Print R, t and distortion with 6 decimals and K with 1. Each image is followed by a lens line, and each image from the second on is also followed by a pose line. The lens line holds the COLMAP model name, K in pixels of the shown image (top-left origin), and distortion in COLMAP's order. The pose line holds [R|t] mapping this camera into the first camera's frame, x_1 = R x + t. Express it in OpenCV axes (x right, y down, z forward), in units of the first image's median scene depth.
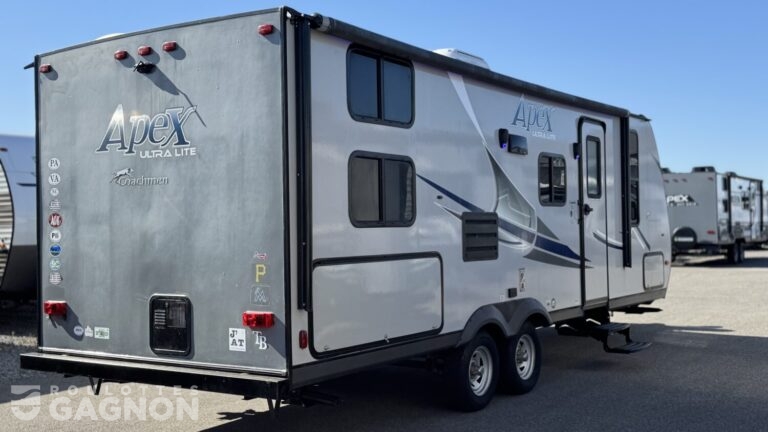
lens RADIAL K [[895.3, 0, 384.0], [0, 895.3, 216.0], [0, 0, 1]] dist [0.001154, -0.000773]
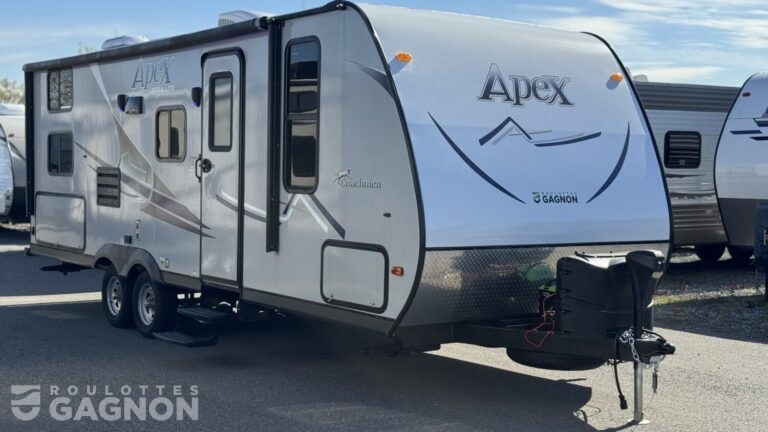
lens RADIAL K [[1103.7, 0, 384.0], [0, 1103.7, 216.0], [0, 0, 1]] dist [0.177910, -0.008460]
pose [[-0.353104, 0.047785, -0.934363, 1.297790], [-0.002092, 0.998652, 0.051863, -0.016542], [0.935582, 0.020268, -0.352528, 1.744745]]
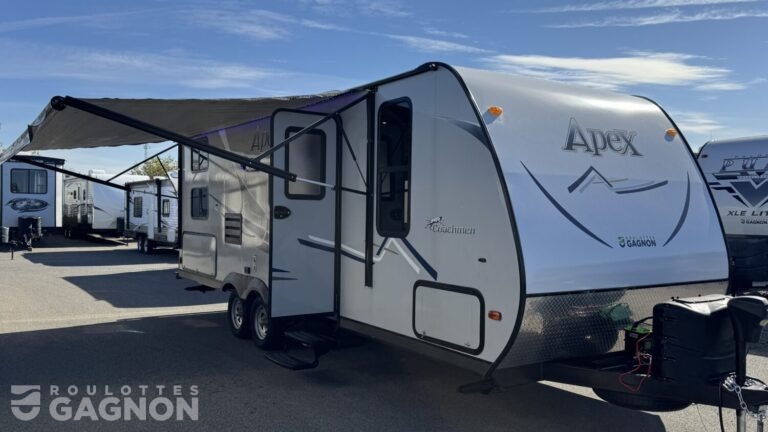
lens RADIAL K [[665.3, 0, 384.0], [0, 665.3, 216.0], [0, 0, 1]] dist [0.099263, -0.002432]
pose [[-0.390114, 0.018695, -0.920577, 1.011811], [0.004487, 0.999821, 0.018403, -0.018969], [0.920756, 0.003048, -0.390128, 1.575193]]
